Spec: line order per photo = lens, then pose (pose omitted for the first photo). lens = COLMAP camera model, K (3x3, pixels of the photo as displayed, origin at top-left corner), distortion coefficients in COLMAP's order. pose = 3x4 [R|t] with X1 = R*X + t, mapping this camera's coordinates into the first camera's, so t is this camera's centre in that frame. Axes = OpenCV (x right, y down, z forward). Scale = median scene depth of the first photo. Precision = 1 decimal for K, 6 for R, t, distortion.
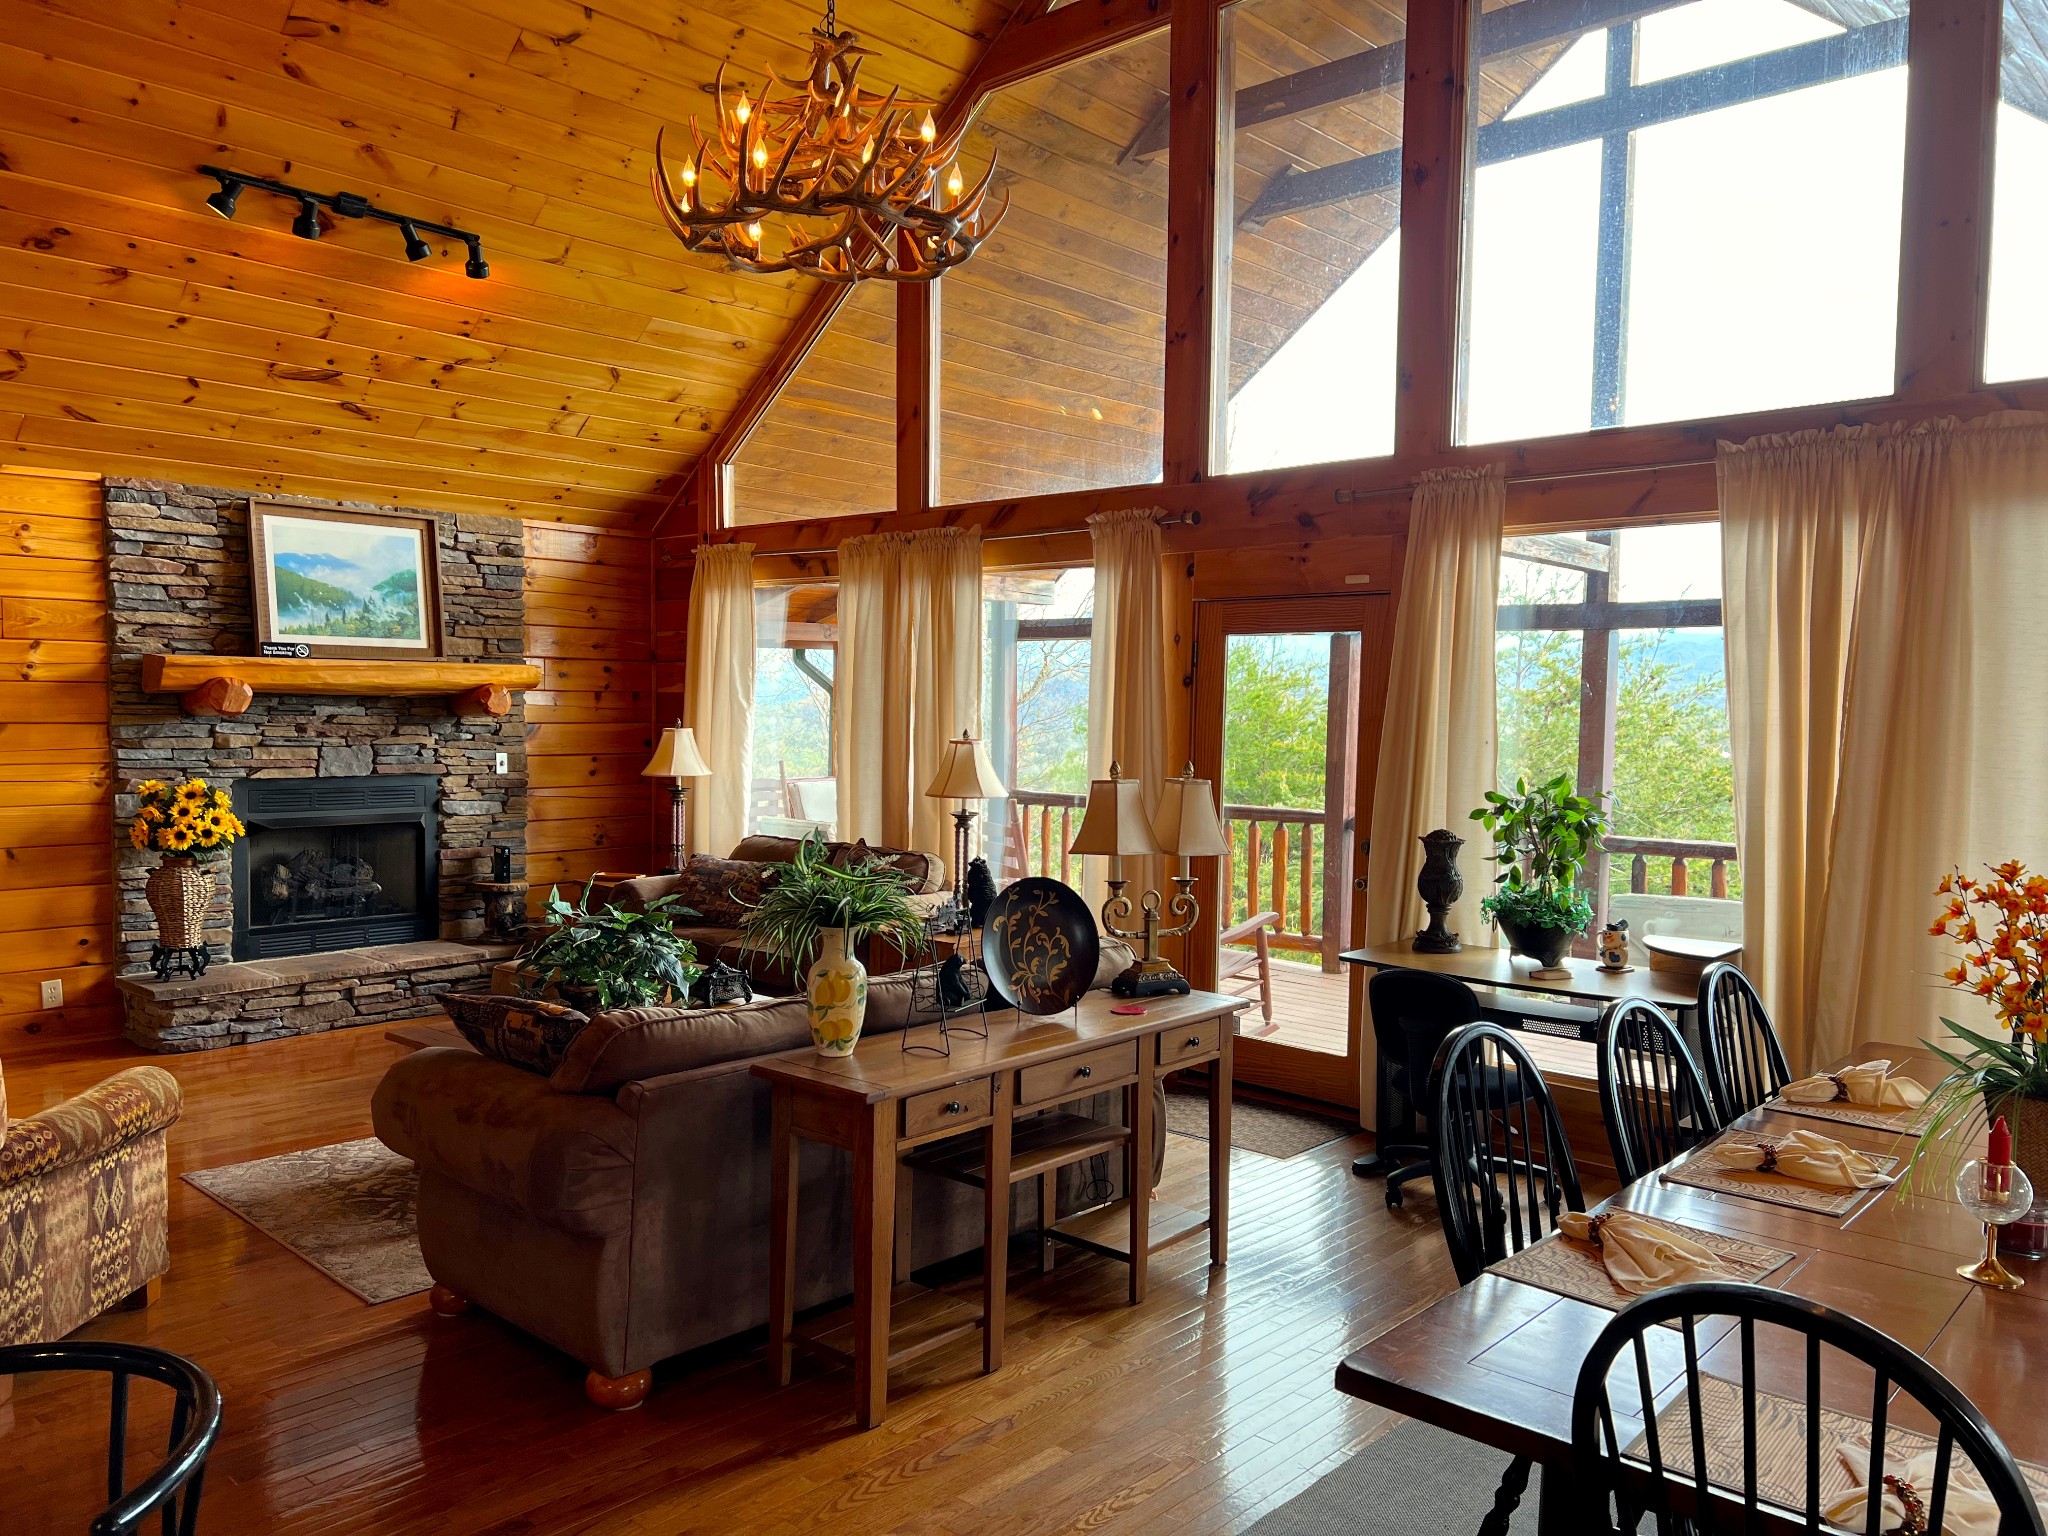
lens RADIAL K [[1559.8, 0, 1024.0], [0, 1559.8, 768.0], [0, 0, 1]] dist [0.065418, -0.070382]
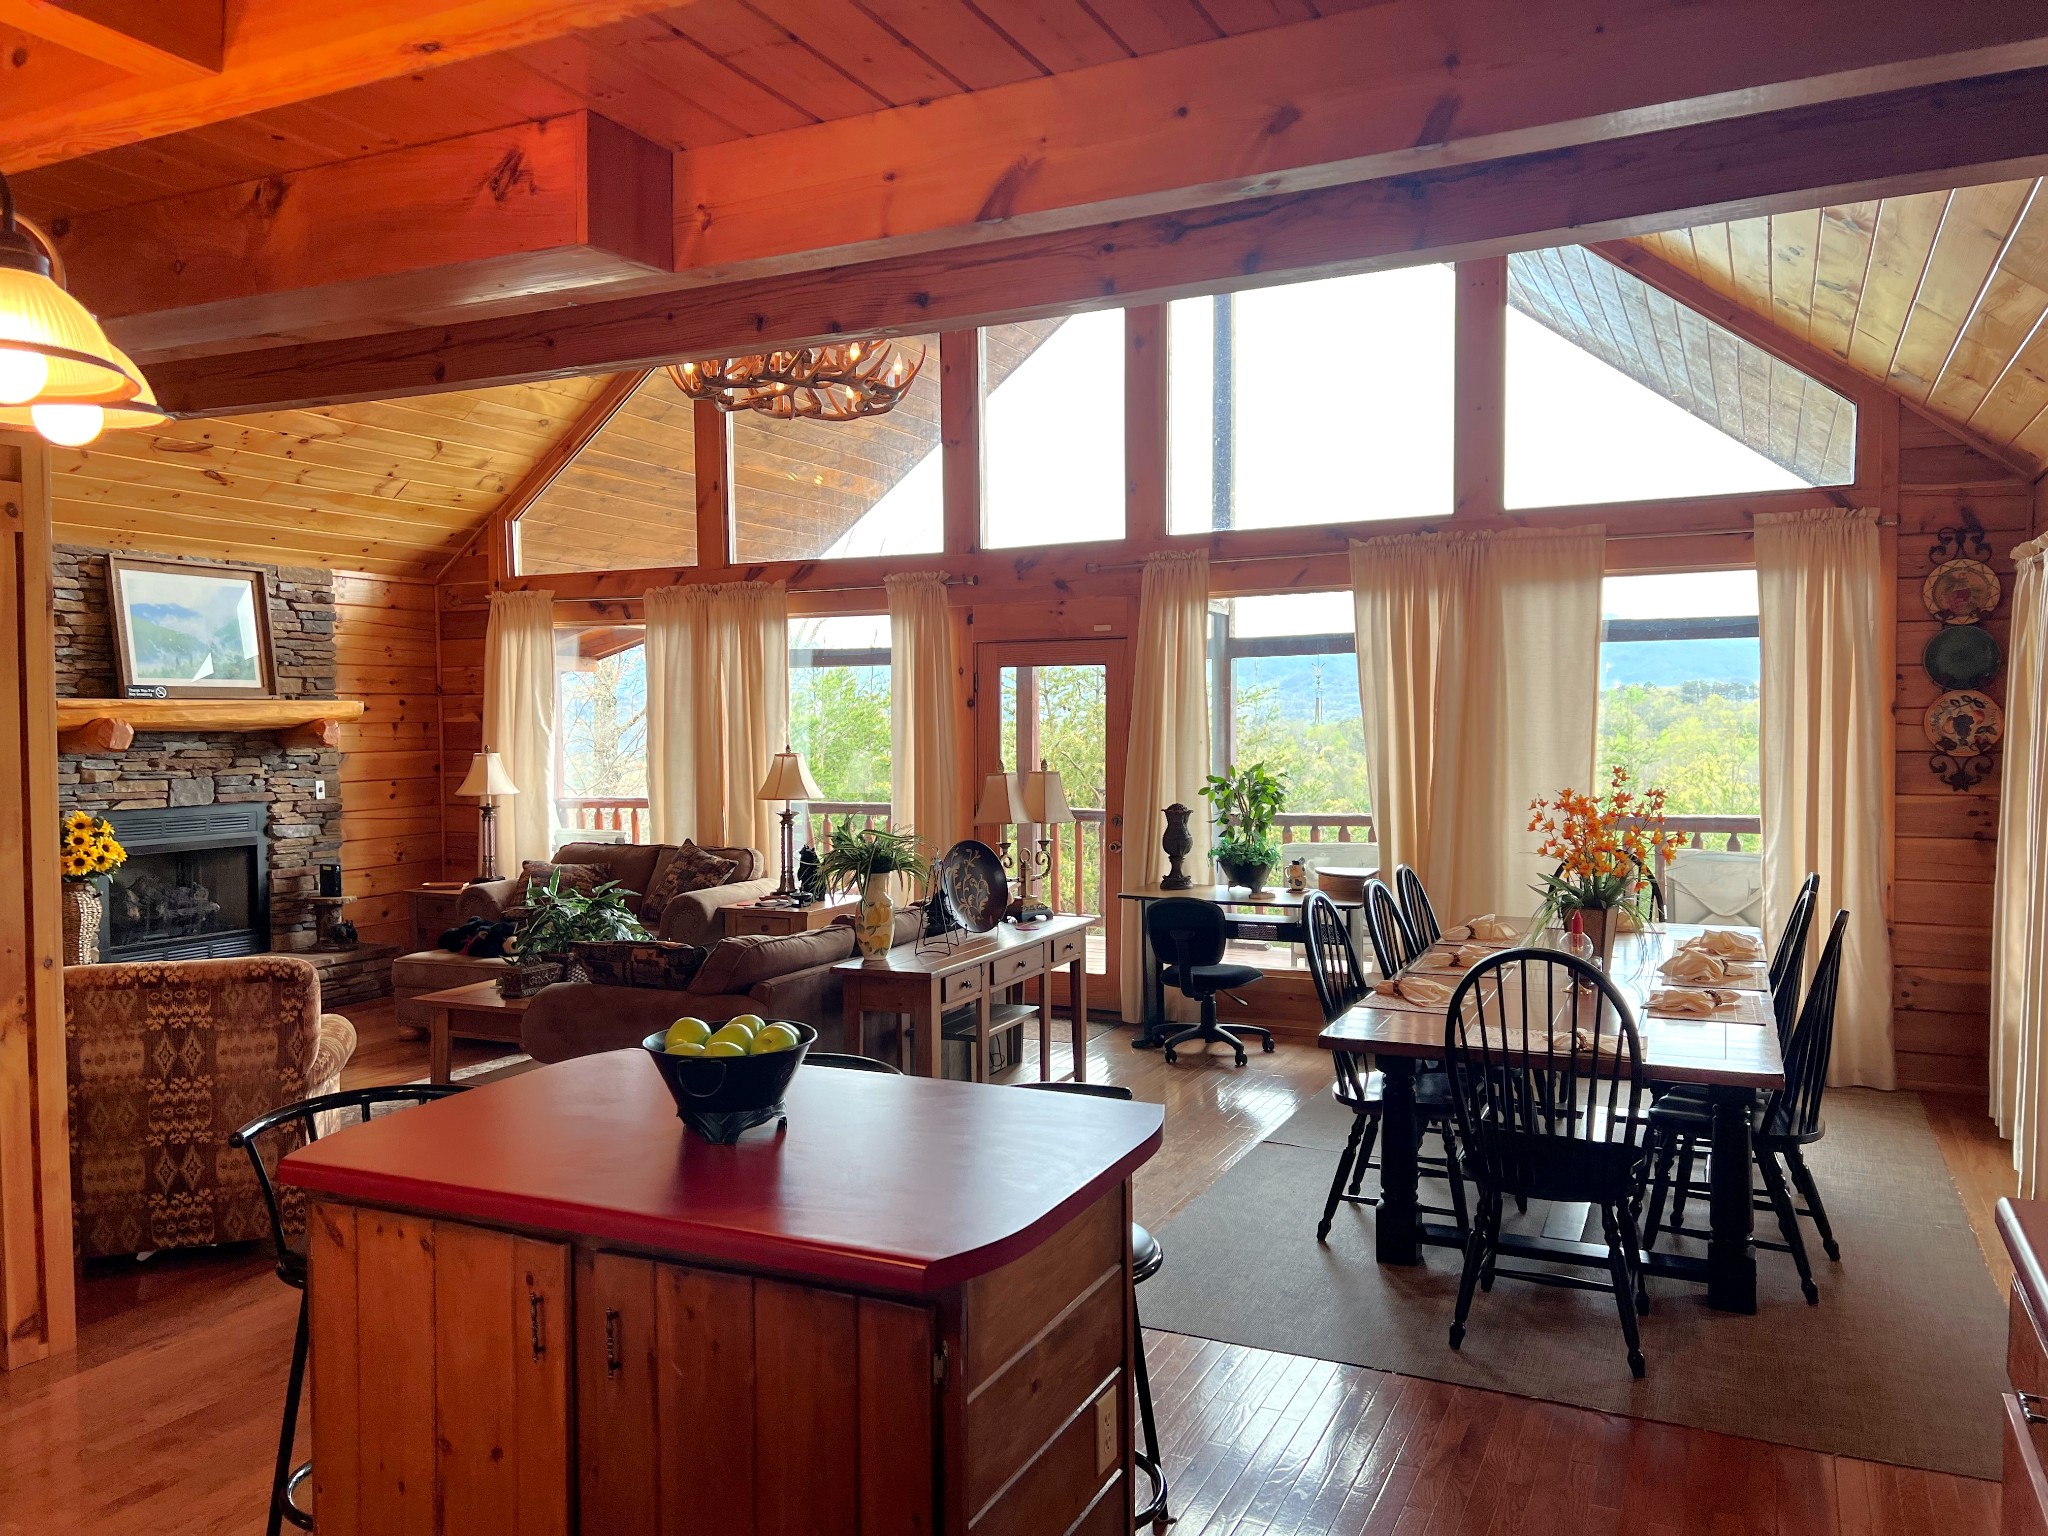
lens RADIAL K [[1554.9, 0, 1024.0], [0, 1554.9, 768.0], [0, 0, 1]] dist [0.080594, -0.084640]
pose [[0.955352, -0.033926, 0.293514, -0.206579], [0.037245, 0.999290, -0.005725, 0.007204], [-0.293112, 0.016401, 0.955937, -0.230631]]
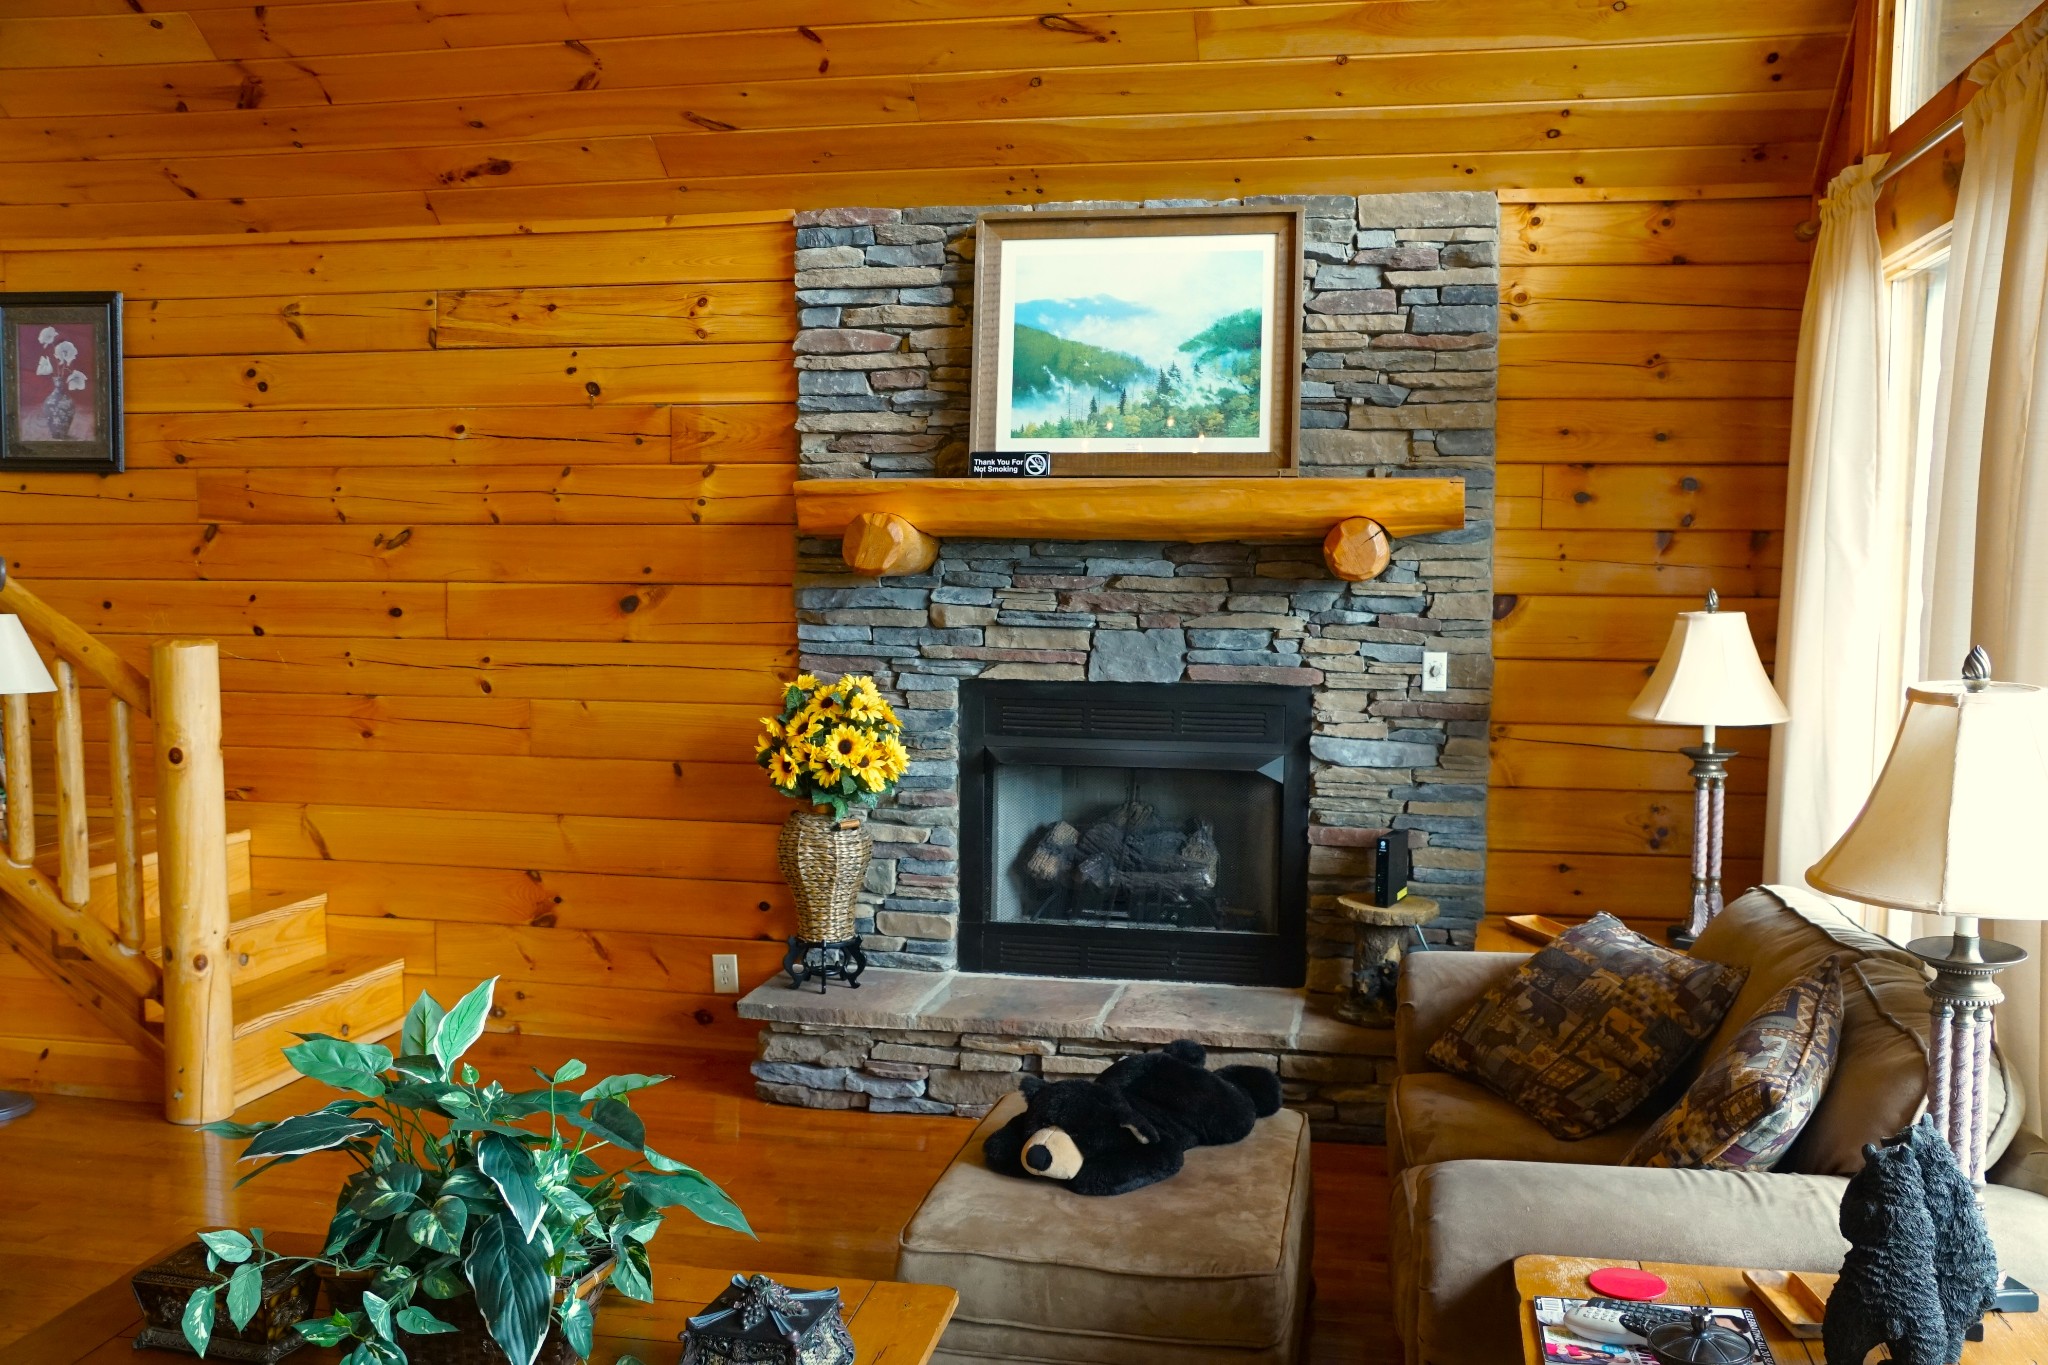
lens RADIAL K [[1901.5, 0, 1024.0], [0, 1901.5, 682.5], [0, 0, 1]] dist [-0.074631, 0.128569]
pose [[0.512284, 0.055569, -0.857017, 0.147575], [-0.036514, 0.998411, 0.042911, -0.023645], [0.858040, 0.009310, 0.513499, 0.631940]]
